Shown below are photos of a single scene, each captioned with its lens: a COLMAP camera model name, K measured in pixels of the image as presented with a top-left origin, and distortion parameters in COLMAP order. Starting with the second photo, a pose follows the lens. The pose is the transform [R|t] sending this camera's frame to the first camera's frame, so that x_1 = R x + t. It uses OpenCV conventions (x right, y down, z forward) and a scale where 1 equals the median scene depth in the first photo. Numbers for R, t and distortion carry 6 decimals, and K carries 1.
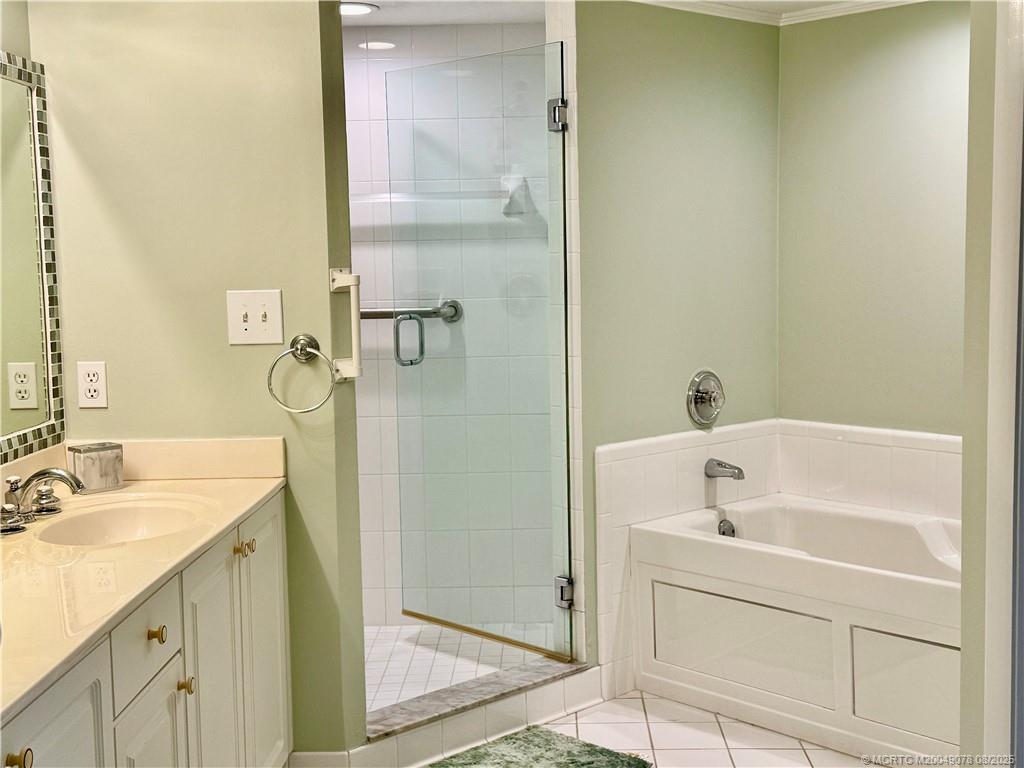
lens RADIAL K [[1340.3, 0, 511.3], [0, 1340.3, 385.1], [0, 0, 1]] dist [0.176049, 0.000000]
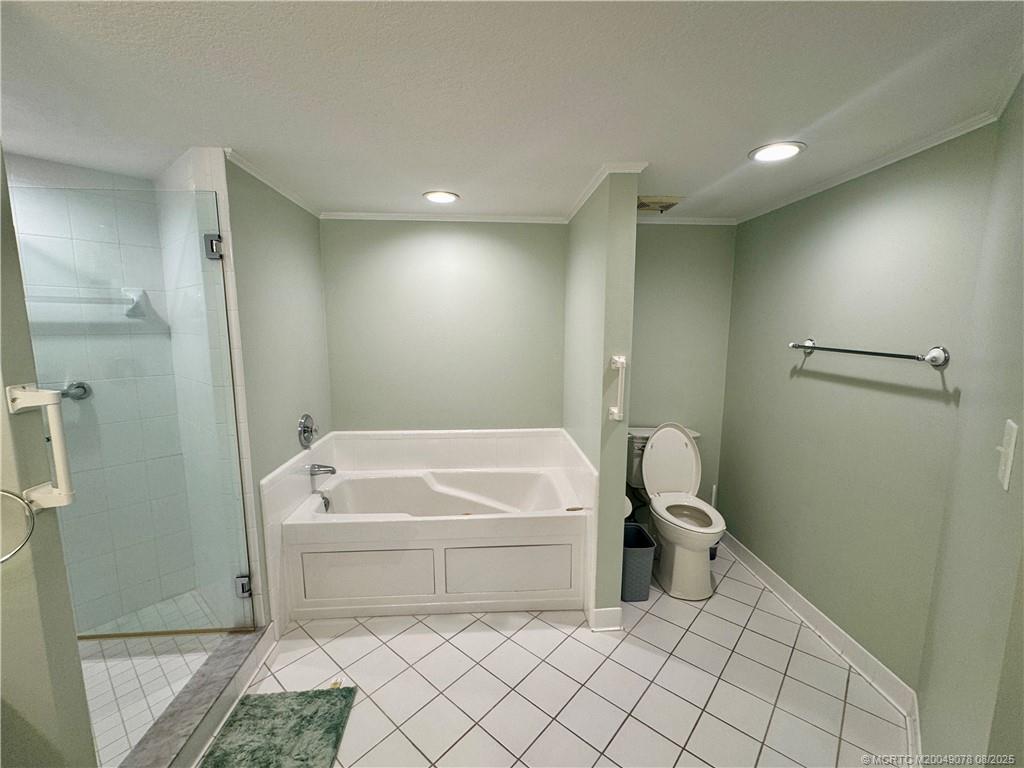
lens RADIAL K [[442.6, 0, 515.0], [0, 442.6, 384.5], [0, 0, 1]] dist [0.004007, 0.000202]
pose [[0.635348, -0.087855, 0.767212, -0.120704], [0.063108, 0.996091, 0.061803, -0.070561], [-0.769643, 0.009151, 0.638409, 0.476362]]
